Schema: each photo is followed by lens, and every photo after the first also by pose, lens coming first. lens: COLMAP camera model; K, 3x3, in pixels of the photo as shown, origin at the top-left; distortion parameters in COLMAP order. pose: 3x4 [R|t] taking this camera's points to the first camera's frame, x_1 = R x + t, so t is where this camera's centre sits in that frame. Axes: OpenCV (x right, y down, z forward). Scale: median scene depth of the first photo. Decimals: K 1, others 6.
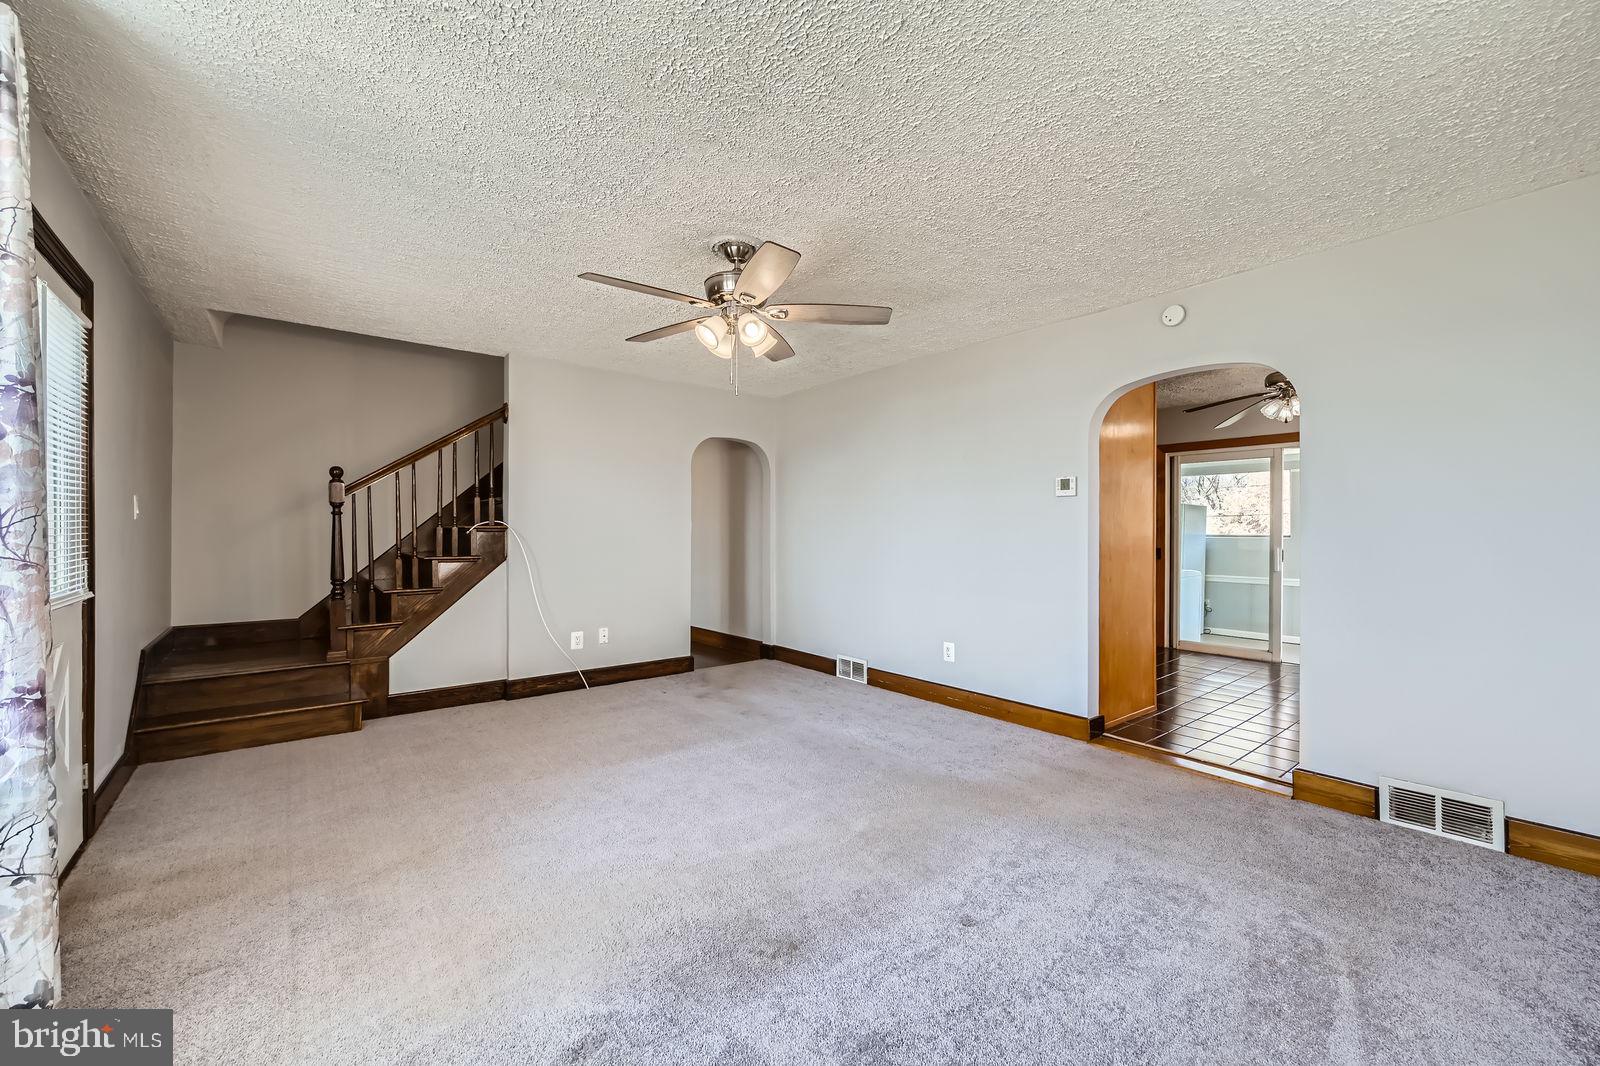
lens RADIAL K [[633.3, 0, 808.1], [0, 633.3, 531.8], [0, 0, 1]] dist [0.001207, 0.000052]
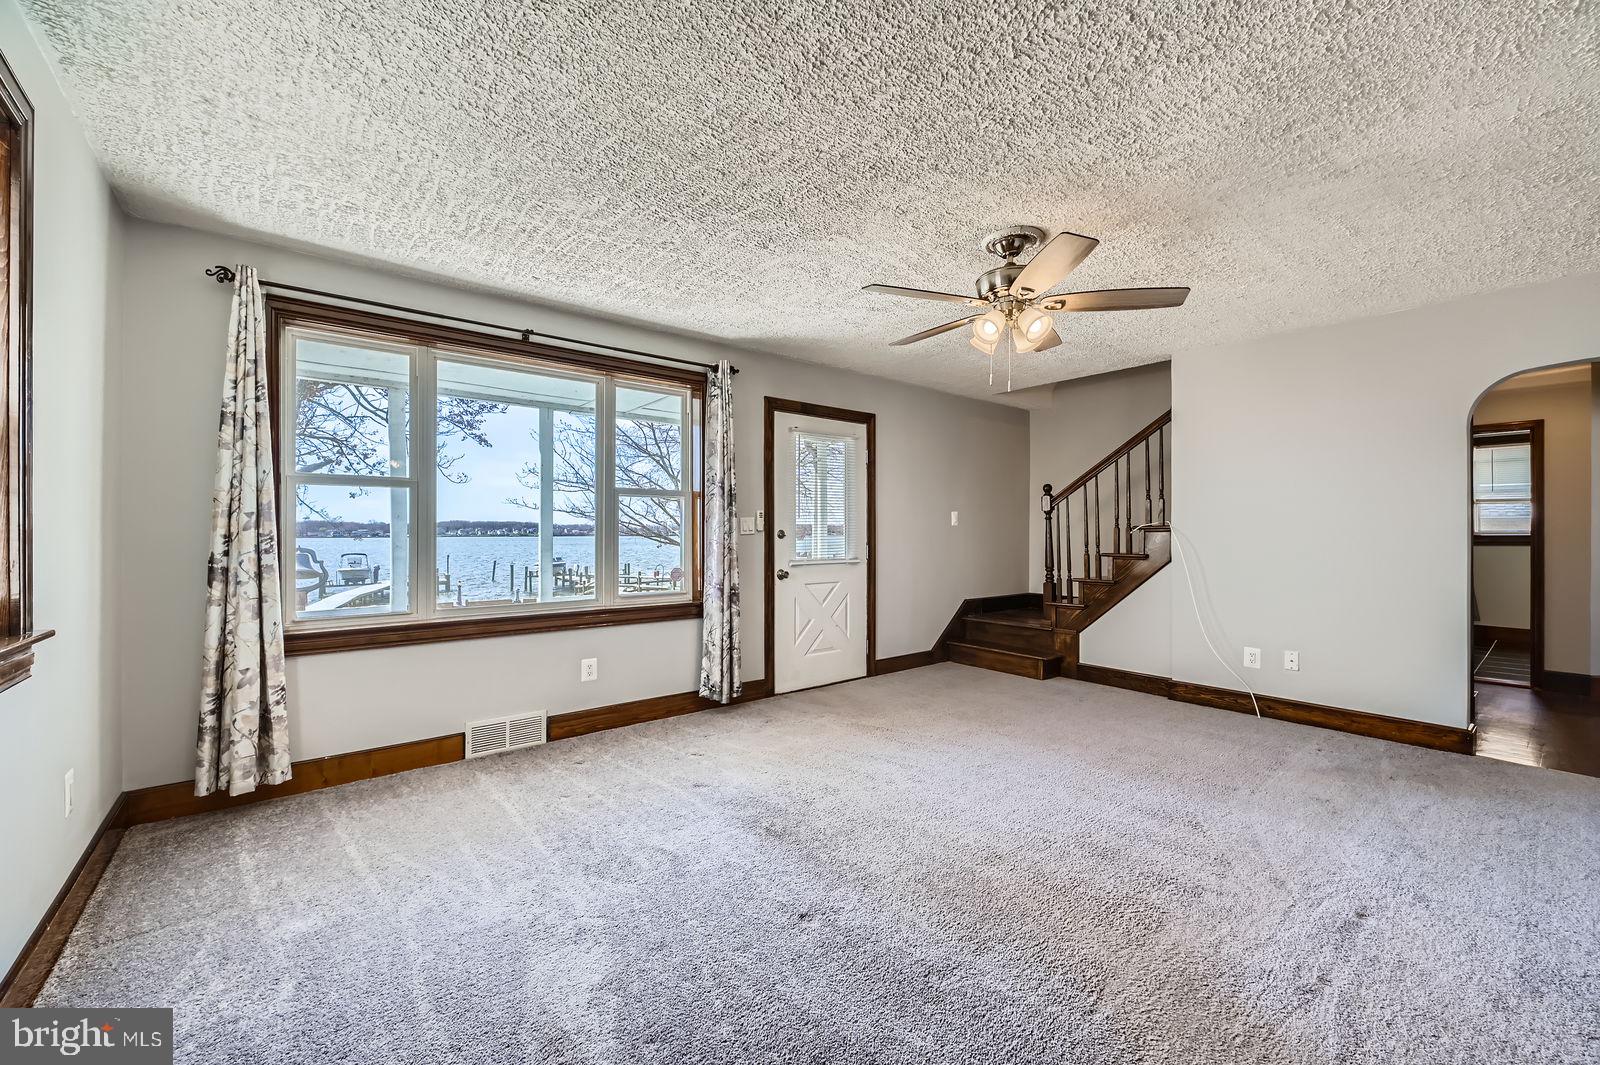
lens RADIAL K [[633.3, 0, 808.1], [0, 633.3, 531.3], [0, 0, 1]] dist [0.001207, 0.000052]
pose [[0.006192, 0.001729, -0.999979, 0.589439], [0.005279, 0.999985, 0.001761, -0.008809], [0.999967, -0.005290, 0.006183, 0.452136]]
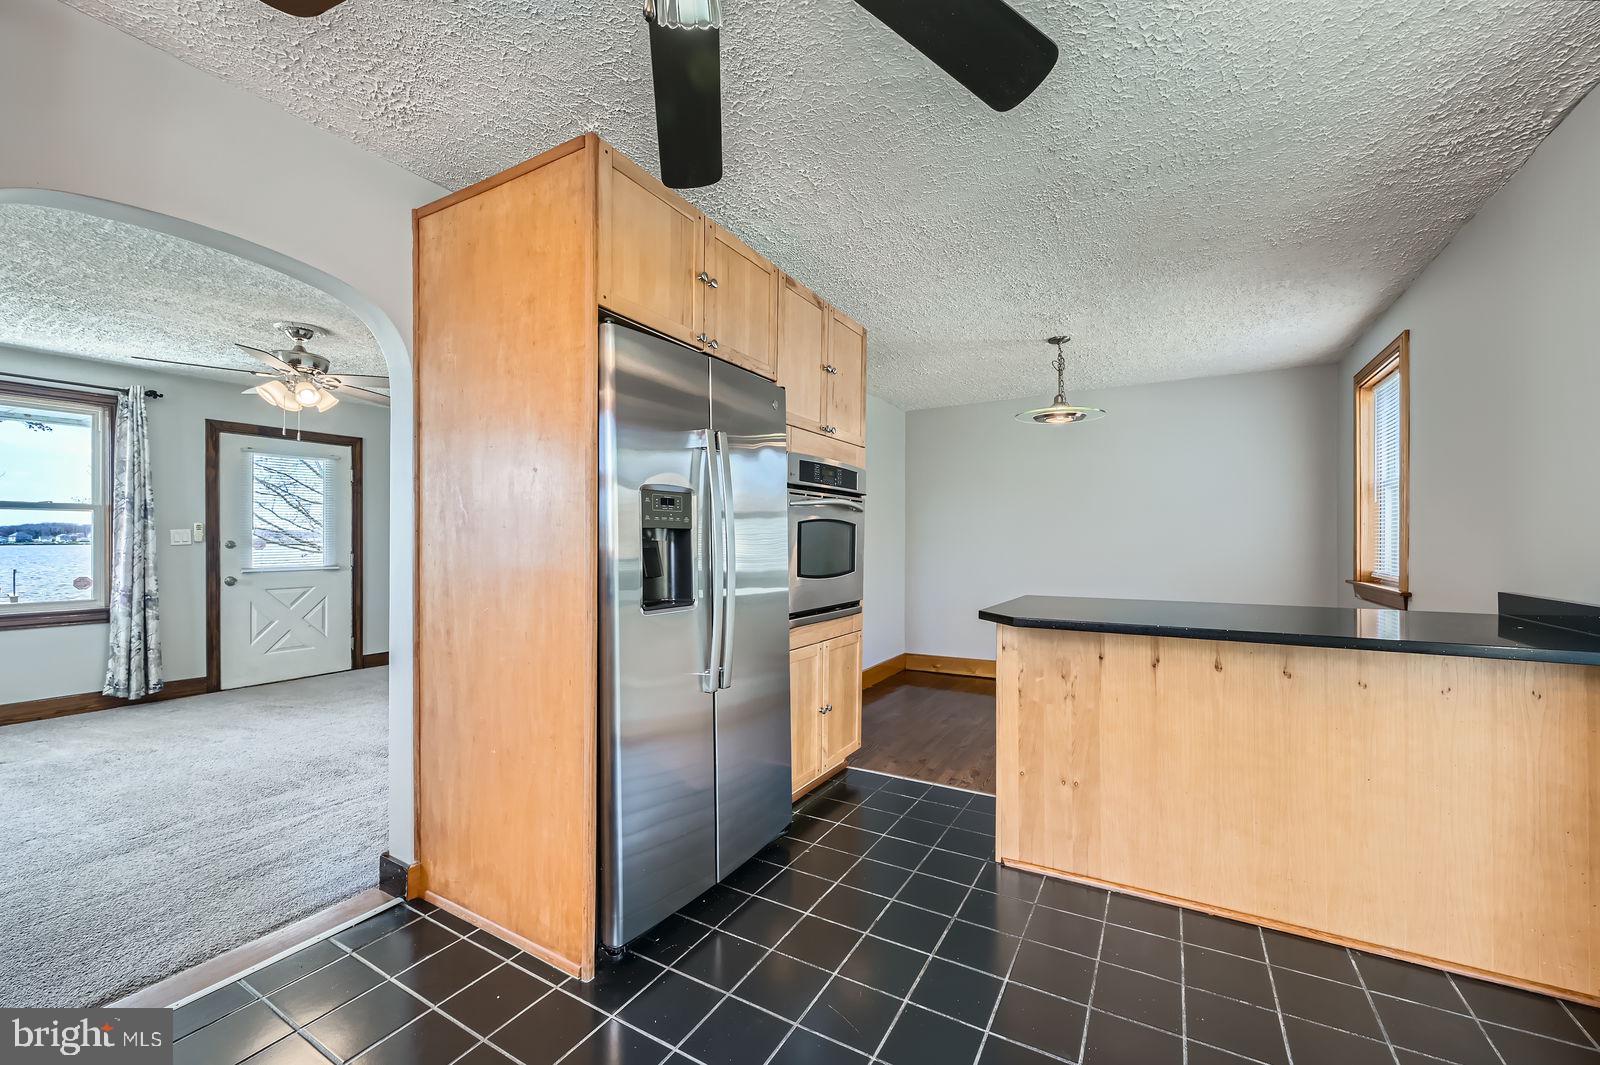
lens RADIAL K [[630.8, 0, 802.2], [0, 630.8, 541.1], [0, 0, 1]] dist [0.002294, 0.000112]
pose [[0.357130, 0.004424, -0.934044, 1.021870], [0.004689, 0.999968, 0.006530, -0.011748], [0.934043, -0.006712, 0.357098, 1.014198]]
